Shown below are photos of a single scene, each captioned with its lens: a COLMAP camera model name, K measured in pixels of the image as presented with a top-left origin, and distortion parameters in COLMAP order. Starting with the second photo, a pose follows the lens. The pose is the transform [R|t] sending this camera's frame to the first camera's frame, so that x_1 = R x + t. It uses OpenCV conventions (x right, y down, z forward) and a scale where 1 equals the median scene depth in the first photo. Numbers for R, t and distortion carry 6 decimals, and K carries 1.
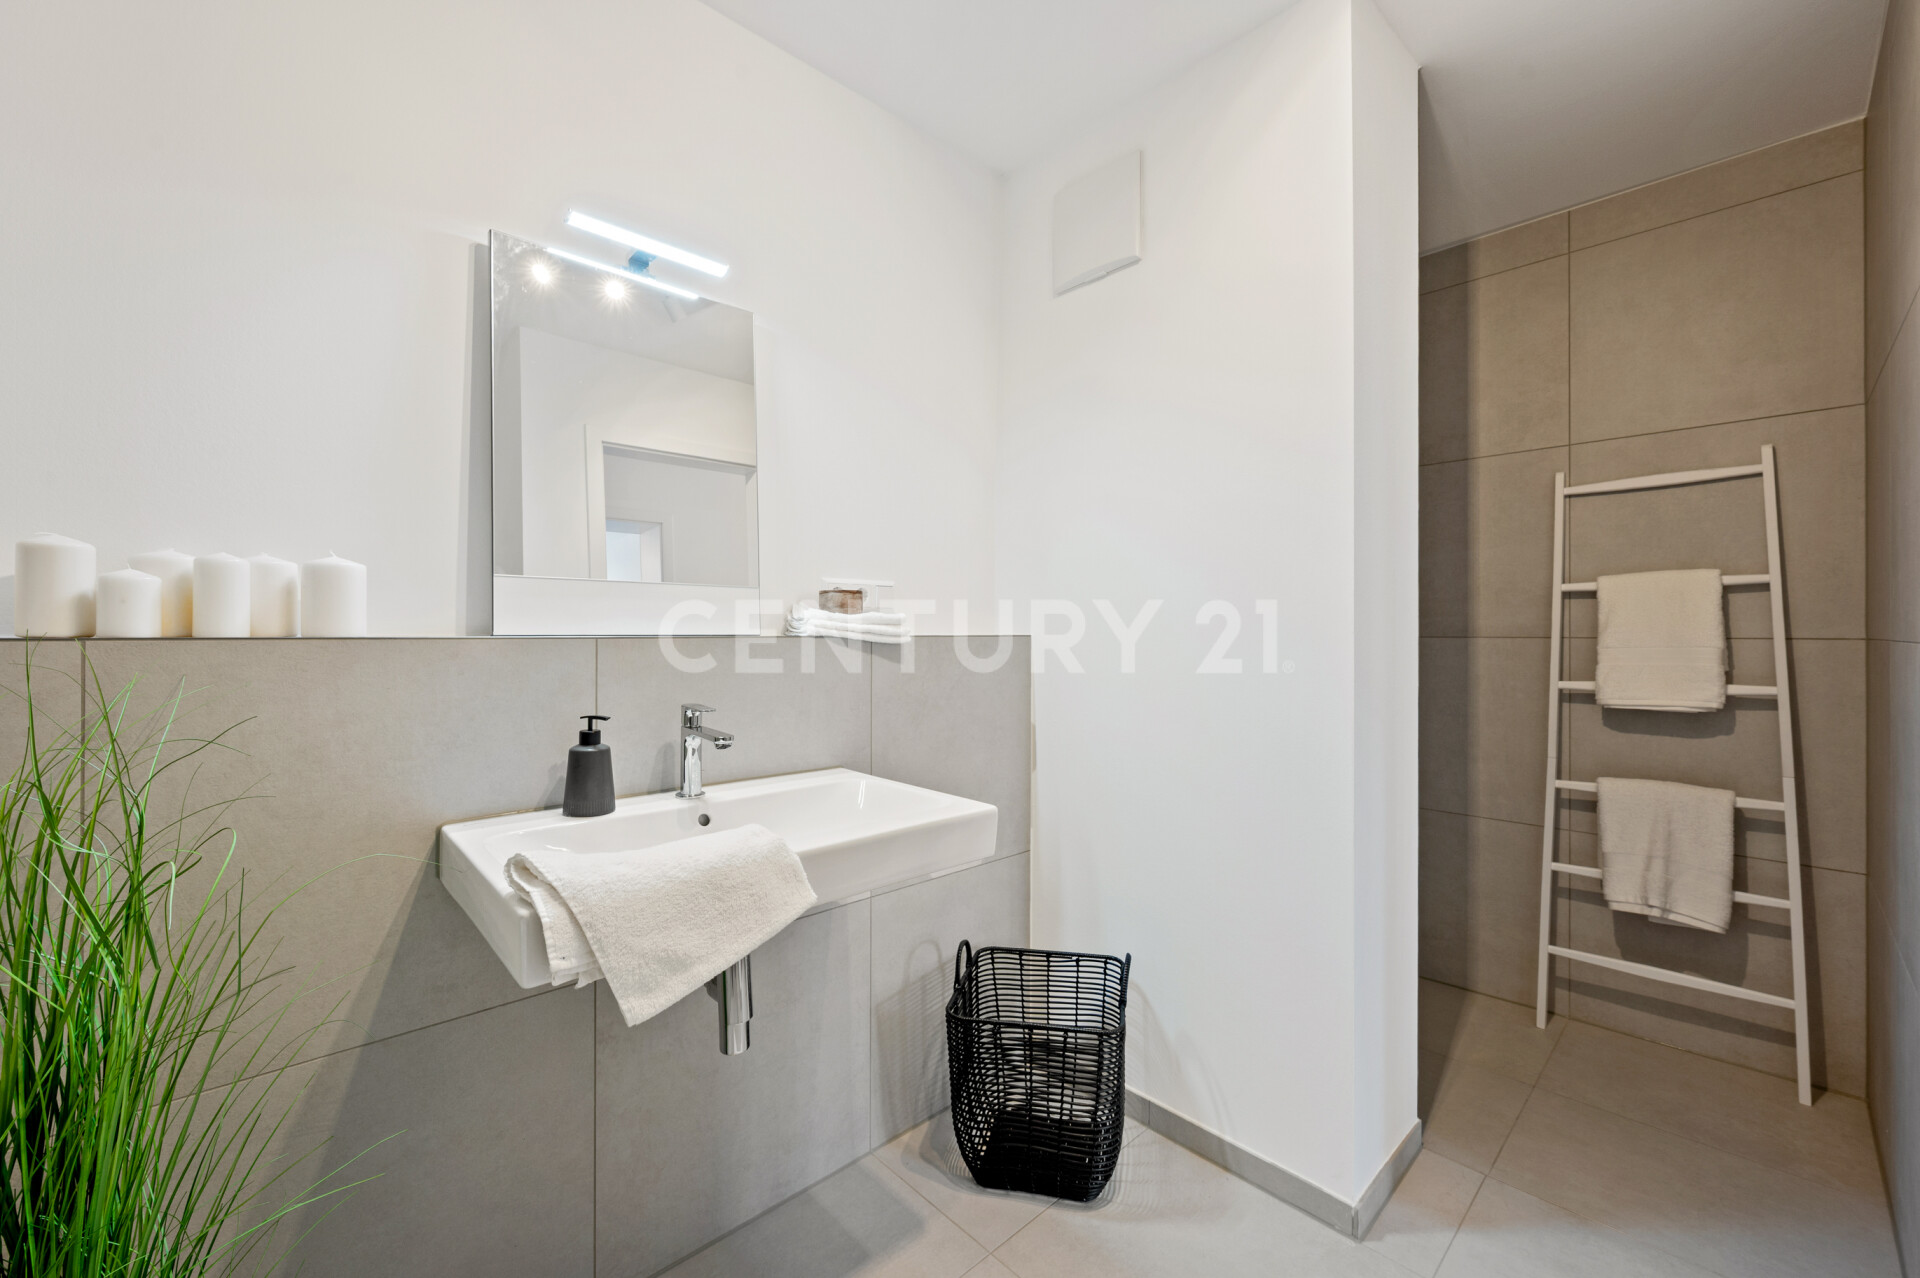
lens RADIAL K [[762.4, 0, 954.4], [0, 762.4, 631.2], [0, 0, 1]] dist [0.001166, 0.000133]
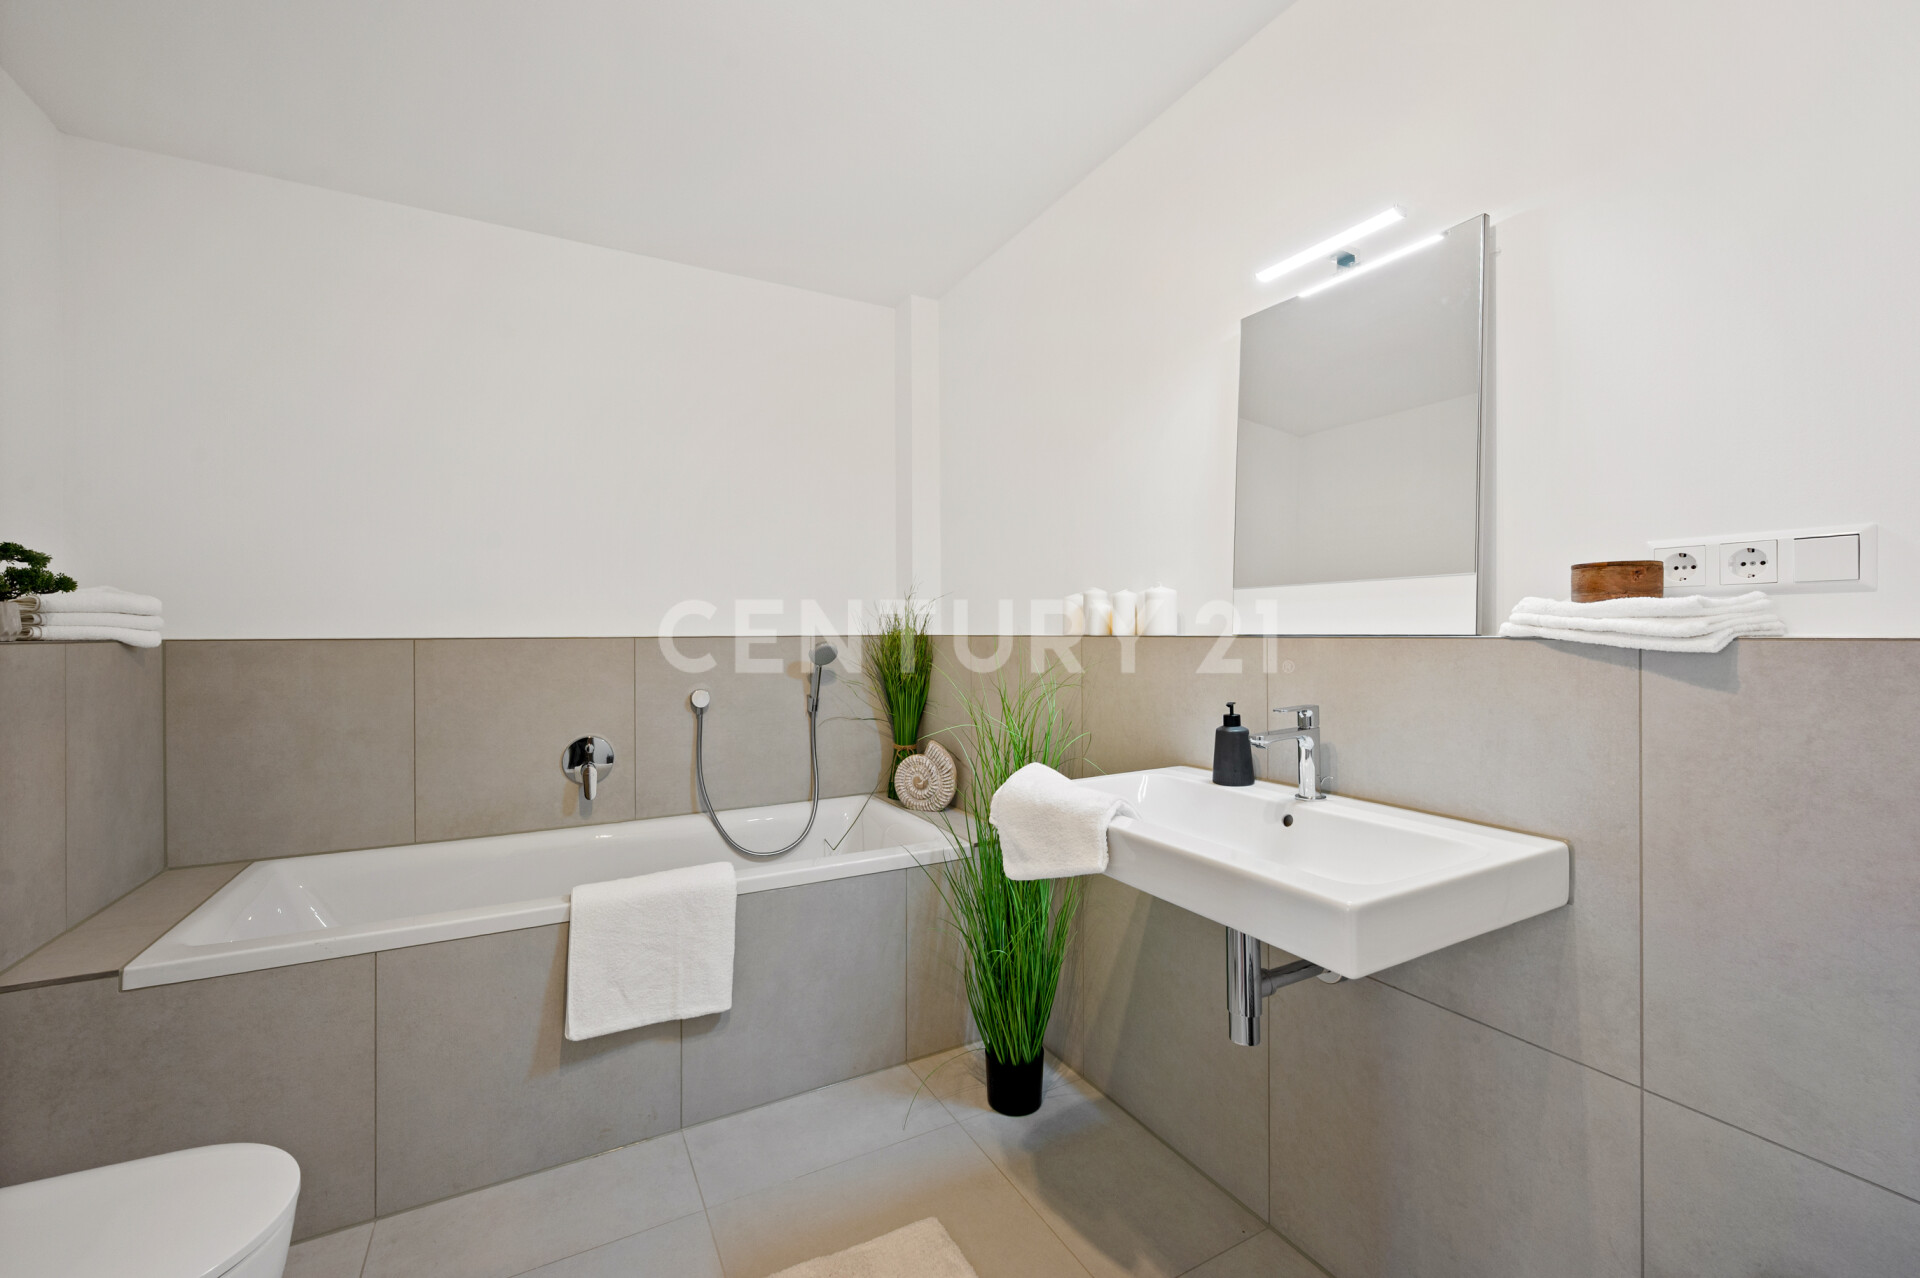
lens RADIAL K [[762.4, 0, 954.4], [0, 762.4, 631.2], [0, 0, 1]] dist [0.001166, 0.000133]
pose [[-0.243825, -0.000458, -0.969819, 0.783957], [0.004504, 0.999989, -0.001604, -0.000020], [0.969809, -0.004759, -0.243820, 0.864083]]
